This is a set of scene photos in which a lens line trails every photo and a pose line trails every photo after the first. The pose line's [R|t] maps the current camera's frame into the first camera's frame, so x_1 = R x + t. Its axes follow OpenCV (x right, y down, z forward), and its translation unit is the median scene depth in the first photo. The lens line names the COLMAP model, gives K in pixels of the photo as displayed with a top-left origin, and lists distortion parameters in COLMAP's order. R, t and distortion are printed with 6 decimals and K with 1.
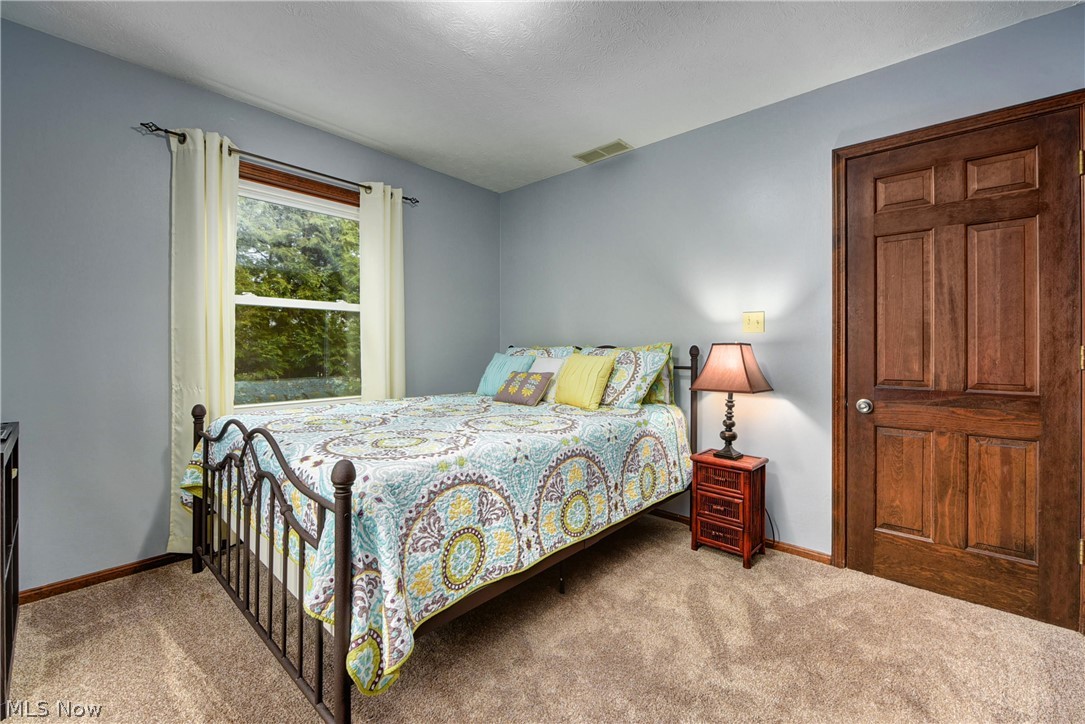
lens RADIAL K [[435.4, 0, 543.9], [0, 435.4, 359.3], [0, 0, 1]] dist [-0.007665, -0.000384]
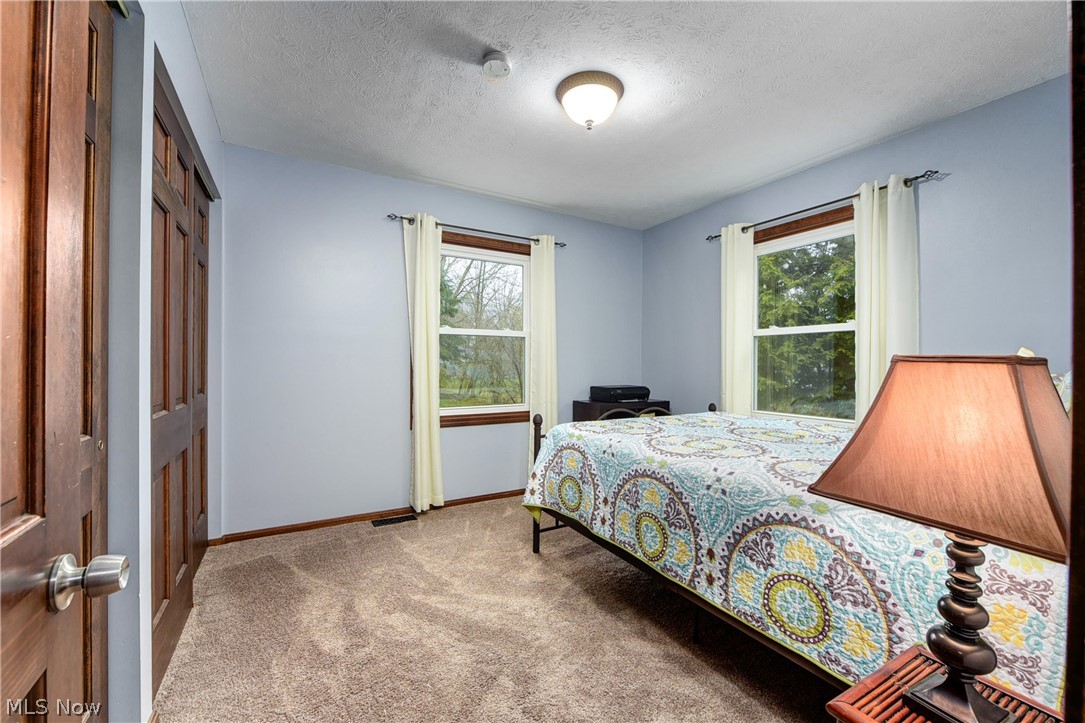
lens RADIAL K [[435.4, 0, 542.4], [0, 435.4, 360.8], [0, 0, 1]] dist [-0.007665, -0.000384]
pose [[-0.307250, -0.010489, -0.951571, 1.004278], [-0.029882, 0.999552, -0.001369, -0.031555], [0.951160, 0.028014, -0.307426, 0.974978]]
